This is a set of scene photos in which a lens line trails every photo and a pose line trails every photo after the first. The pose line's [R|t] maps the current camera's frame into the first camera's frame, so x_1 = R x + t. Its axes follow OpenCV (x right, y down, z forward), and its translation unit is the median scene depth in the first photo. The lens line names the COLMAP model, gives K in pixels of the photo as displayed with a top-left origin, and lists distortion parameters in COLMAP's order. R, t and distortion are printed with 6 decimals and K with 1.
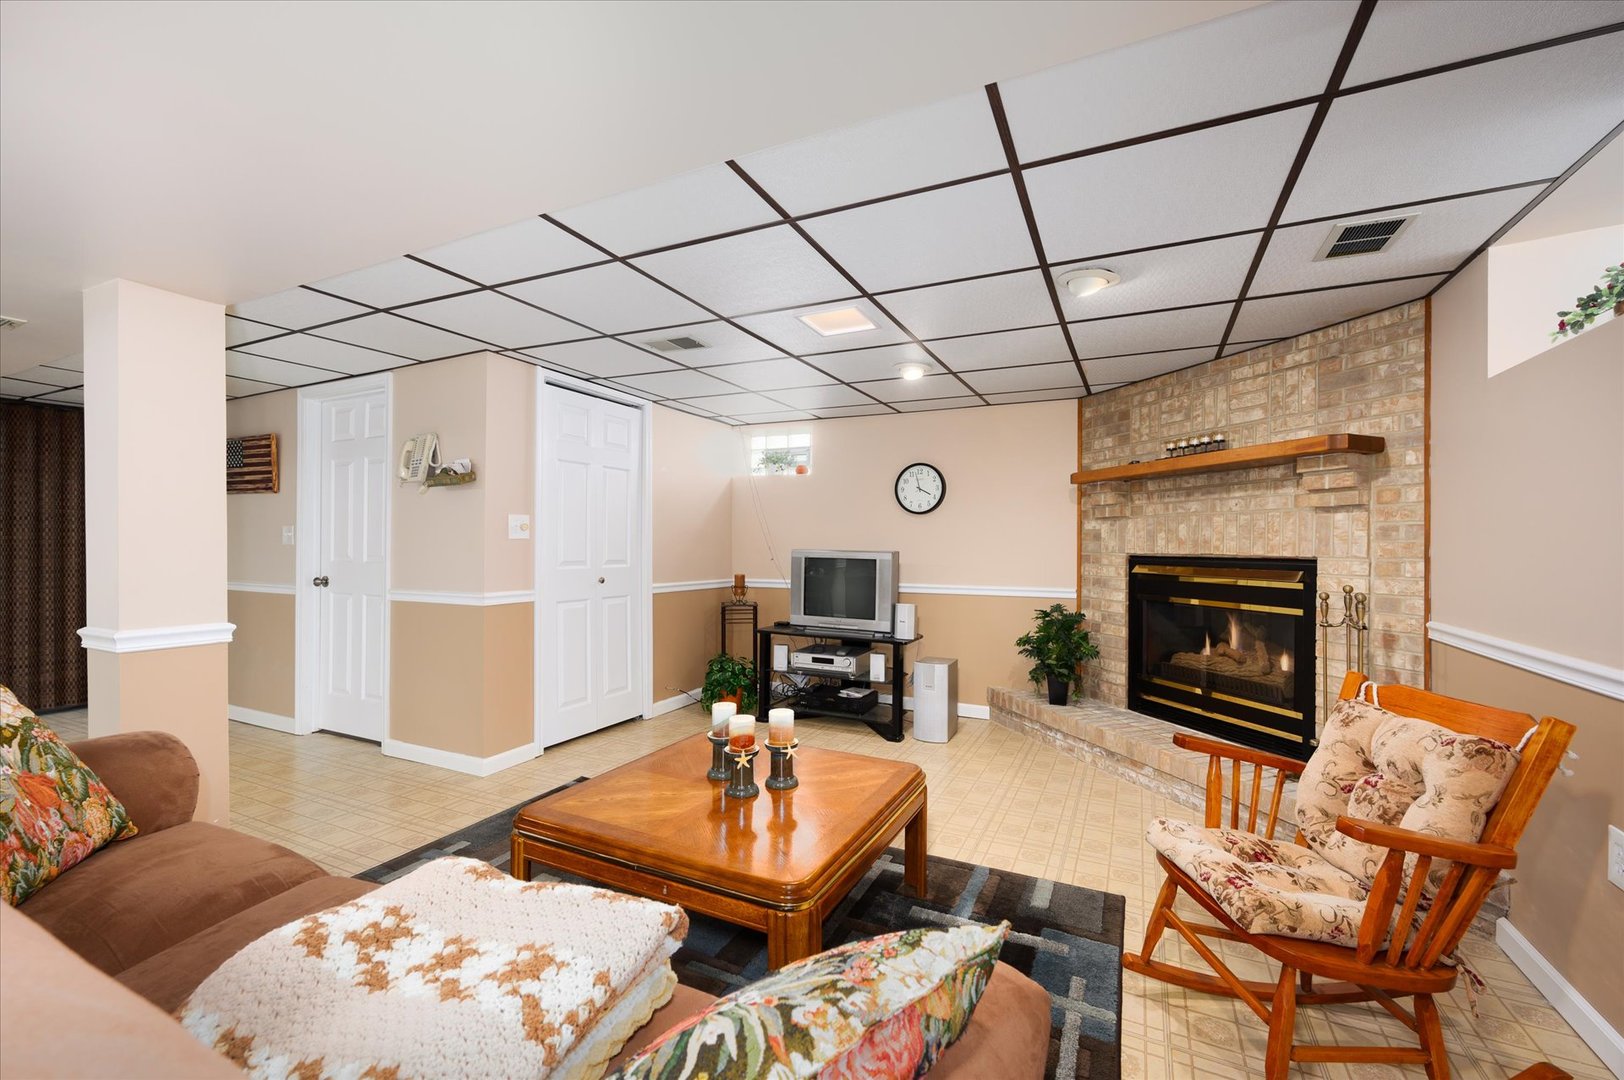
lens RADIAL K [[669.7, 0, 809.9], [0, 669.7, 543.7], [0, 0, 1]] dist [-0.011769, -0.000595]
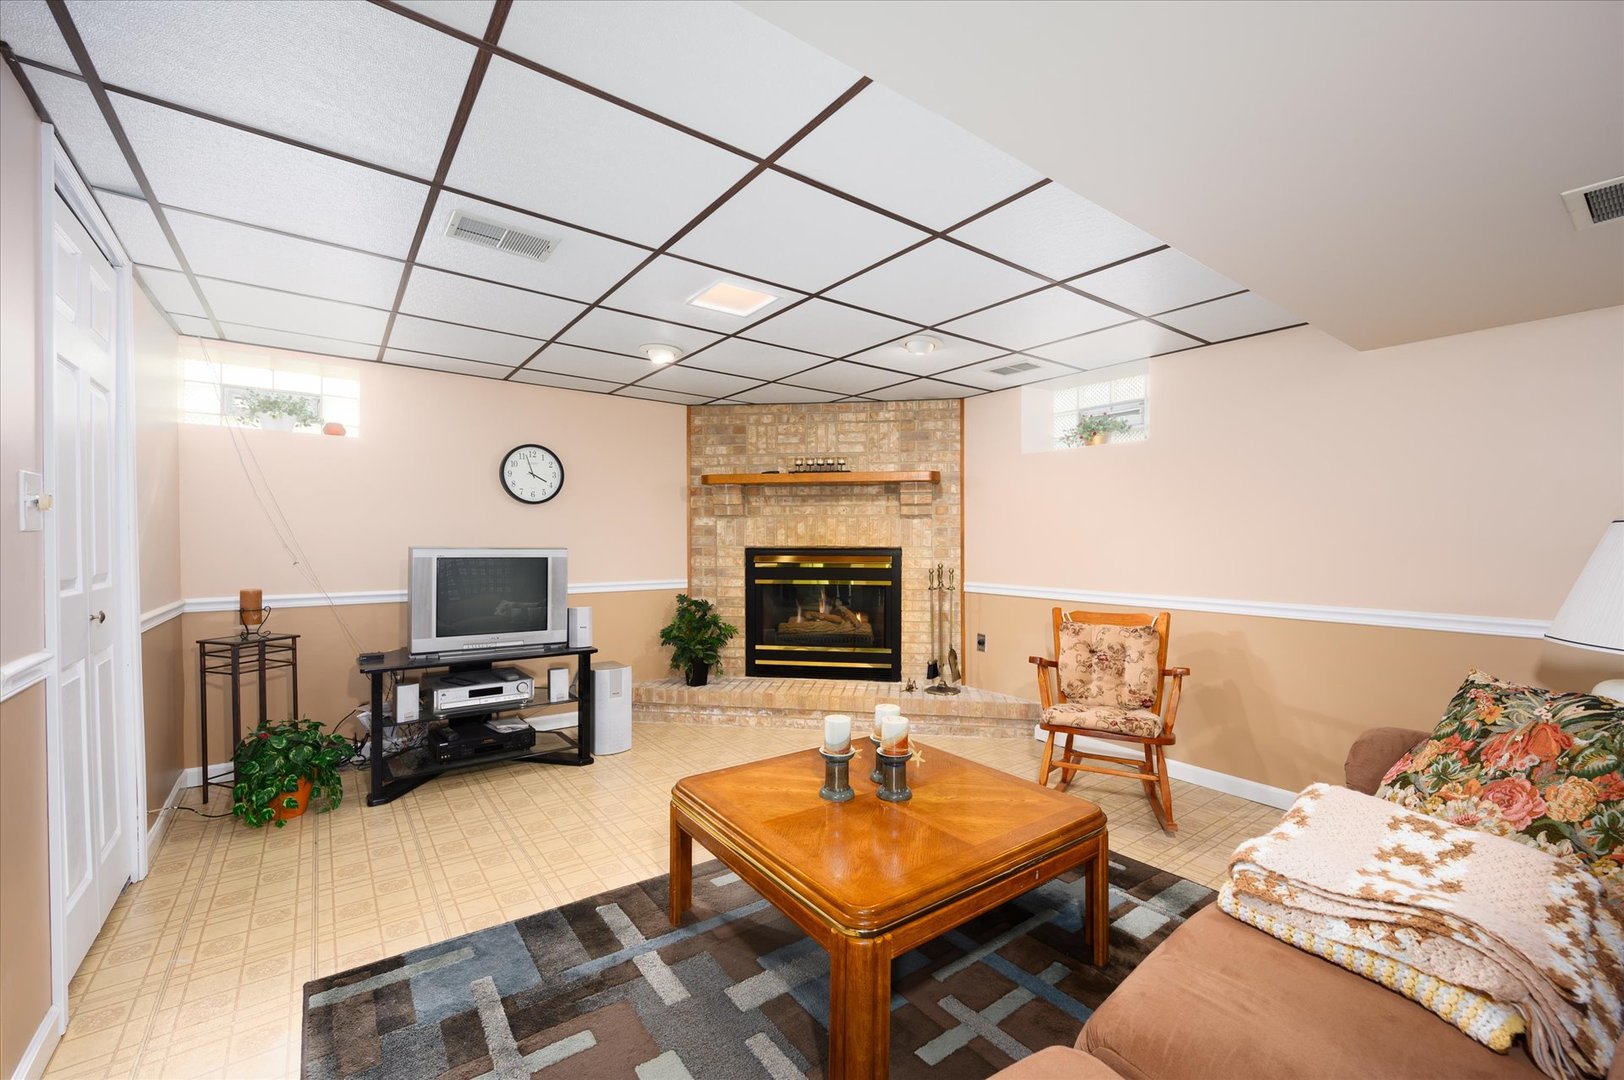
lens RADIAL K [[669.7, 0, 815.5], [0, 669.7, 544.5], [0, 0, 1]] dist [-0.011769, -0.000595]
pose [[0.445157, -0.011250, 0.895382, -0.572619], [-0.000511, 0.999918, 0.012817, -0.004231], [-0.895453, -0.006163, 0.445114, 0.376501]]
